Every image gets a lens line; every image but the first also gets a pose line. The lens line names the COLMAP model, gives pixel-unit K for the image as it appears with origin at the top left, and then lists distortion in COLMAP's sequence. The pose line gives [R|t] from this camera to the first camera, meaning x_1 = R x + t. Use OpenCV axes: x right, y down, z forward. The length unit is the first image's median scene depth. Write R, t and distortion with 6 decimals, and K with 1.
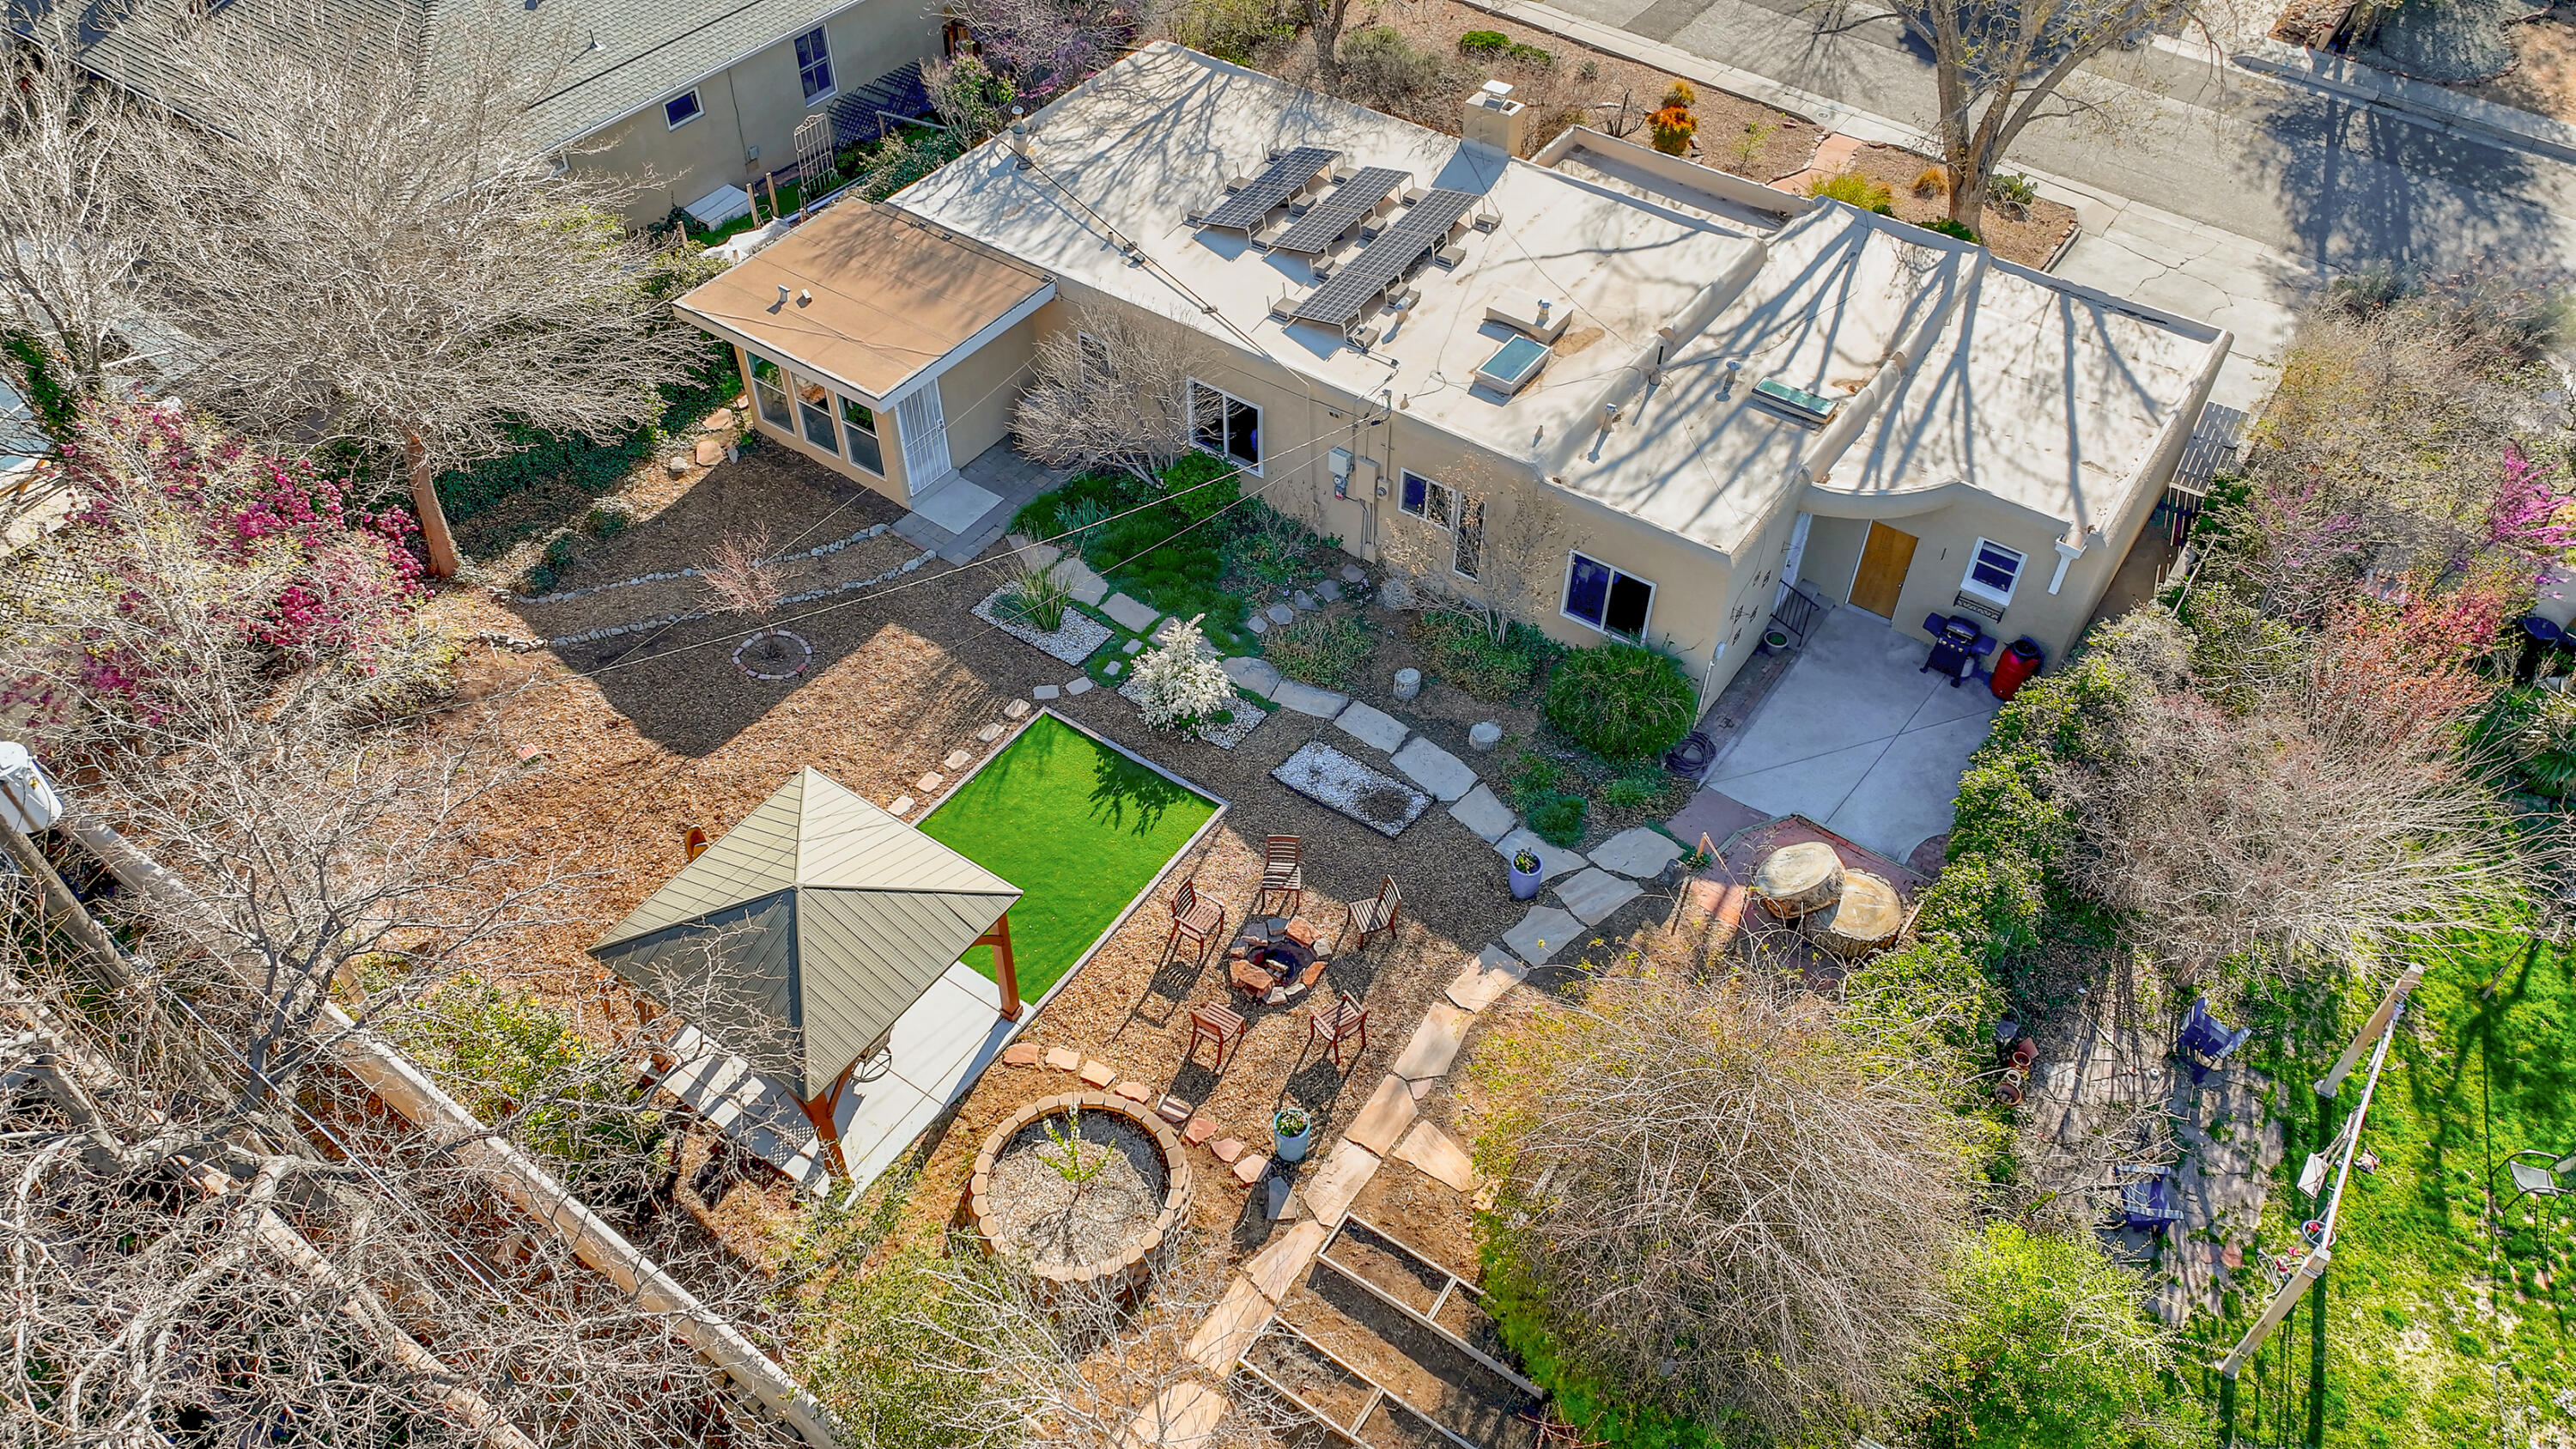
lens RADIAL K [[1826.7, 0, 1288.0], [0, 1826.7, 724.5], [0, 0, 1]] dist [0.004032, 0.006588]
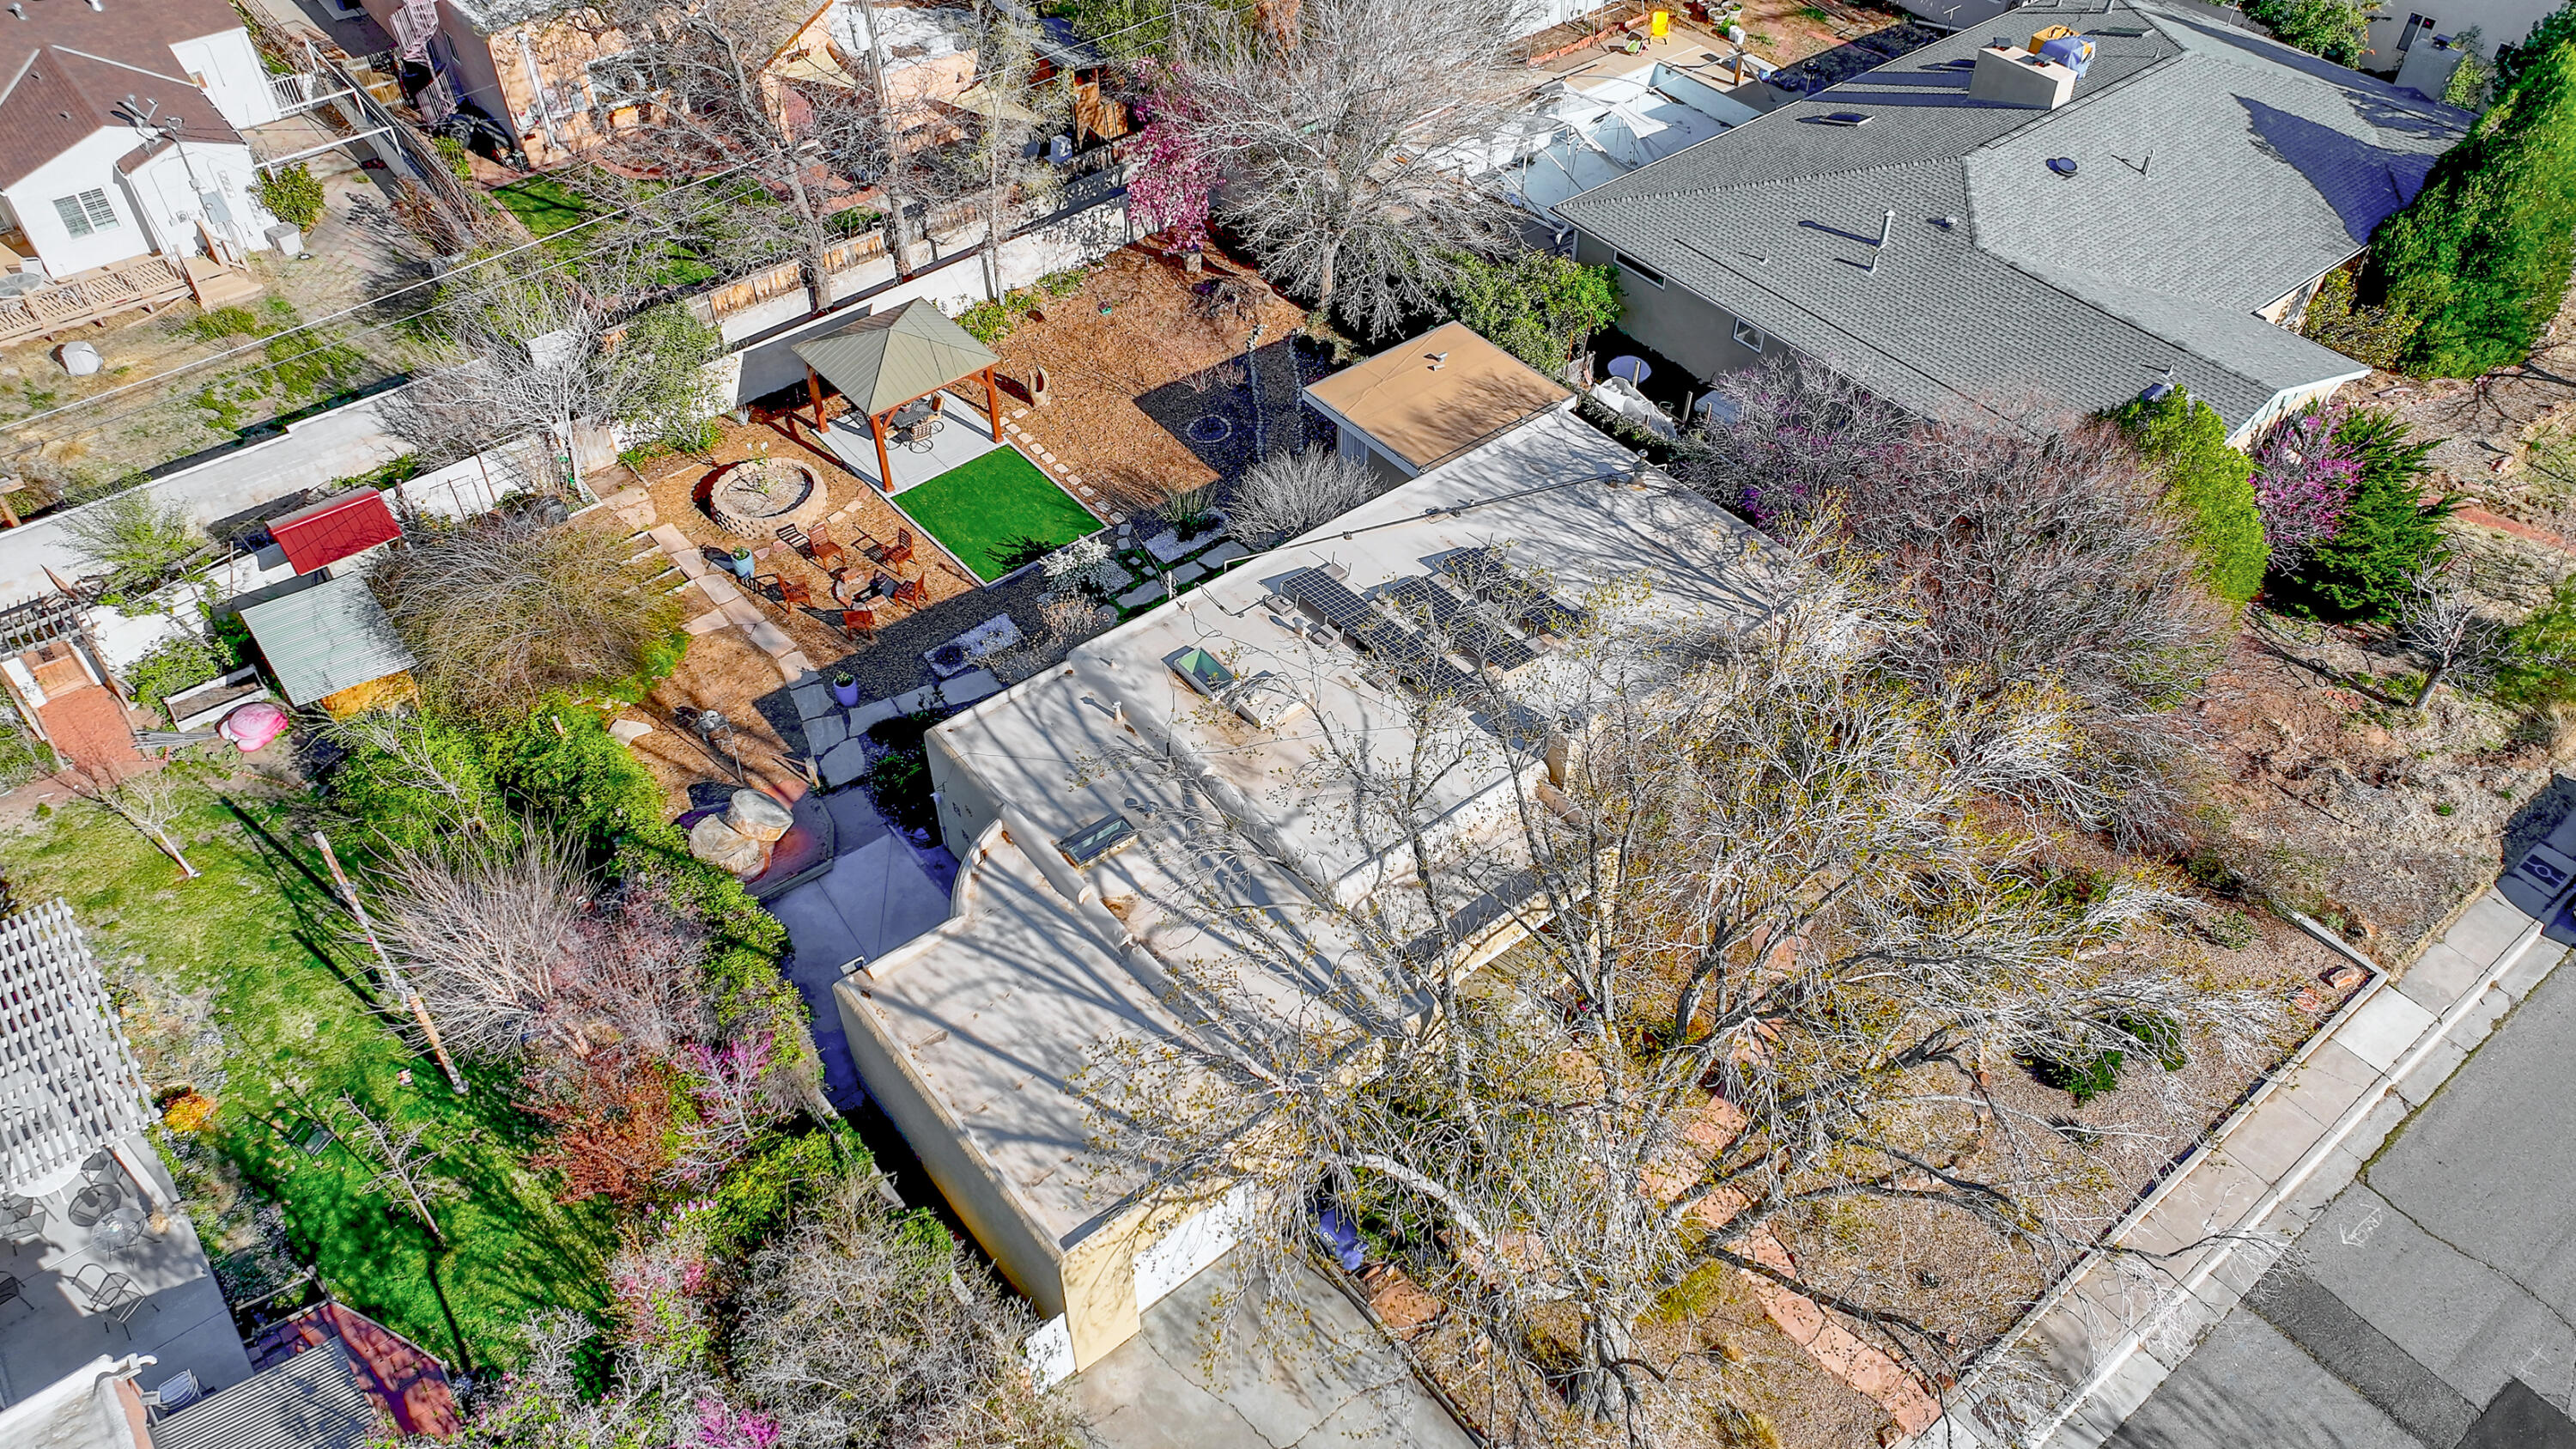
lens RADIAL K [[1826.7, 0, 1288.0], [0, 1826.7, 724.5], [0, 0, 1]] dist [0.004032, 0.006588]
pose [[-0.275337, 0.665751, -0.693516, 0.982717], [-0.684926, 0.370363, 0.627462, -0.994167], [0.674586, 0.647771, 0.354015, 0.641779]]
